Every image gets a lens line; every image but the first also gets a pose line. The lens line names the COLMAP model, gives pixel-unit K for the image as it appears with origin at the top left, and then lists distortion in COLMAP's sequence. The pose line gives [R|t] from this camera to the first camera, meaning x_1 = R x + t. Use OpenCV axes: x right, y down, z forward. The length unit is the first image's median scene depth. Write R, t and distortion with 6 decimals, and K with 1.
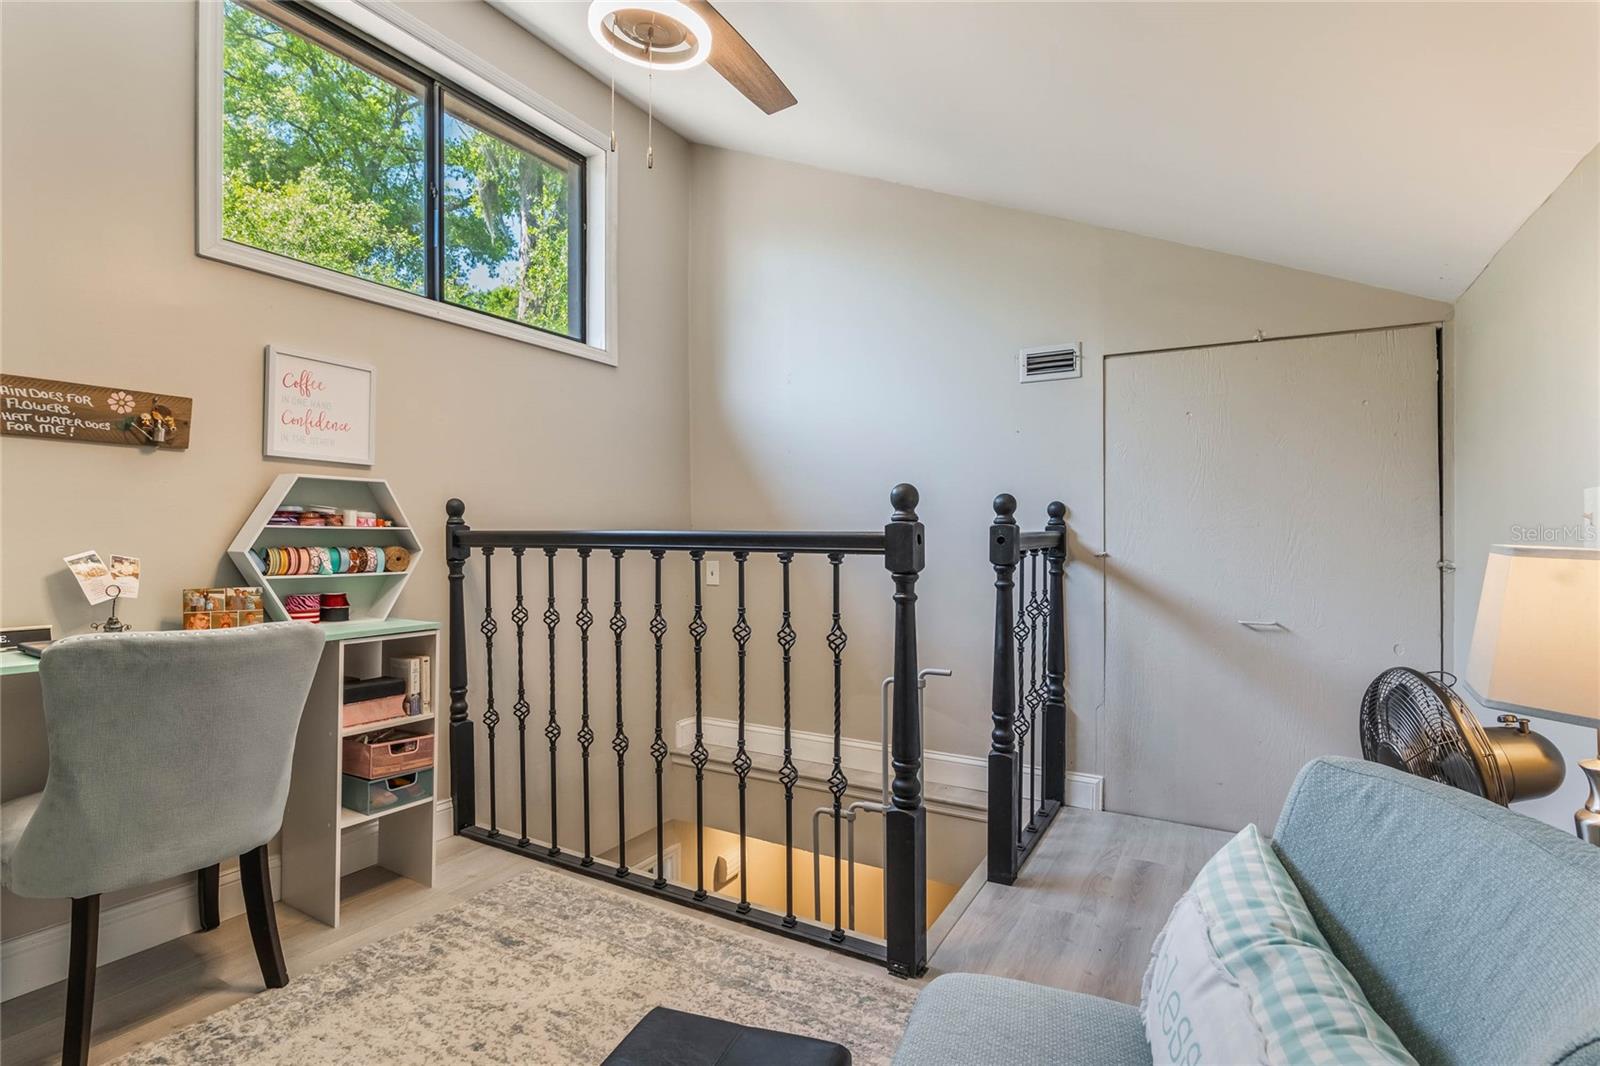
lens RADIAL K [[749.4, 0, 802.4], [0, 749.4, 534.3], [0, 0, 1]] dist [-0.025401, 0.007796]
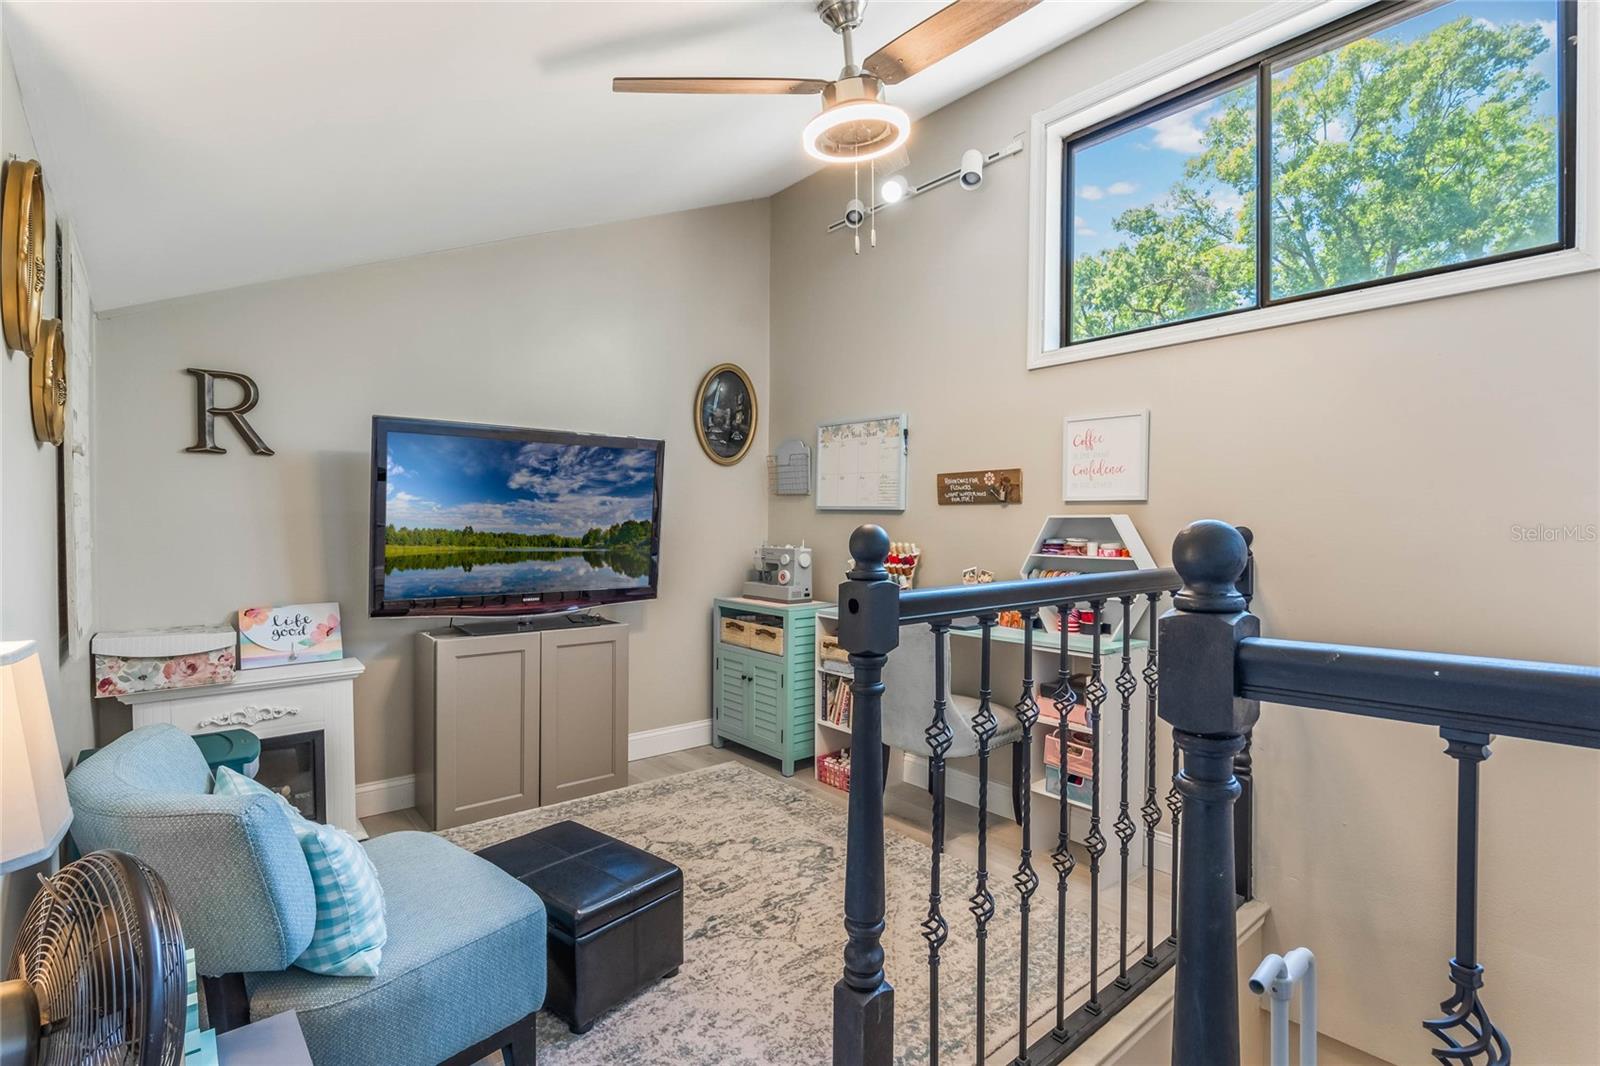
lens RADIAL K [[749.4, 0, 802.4], [0, 749.4, 534.3], [0, 0, 1]] dist [-0.025401, 0.007796]
pose [[-0.323411, -0.007441, -0.946229, 0.740084], [-0.015000, 0.999884, -0.002737, -0.039407], [0.946140, 0.013308, -0.323485, 1.060110]]
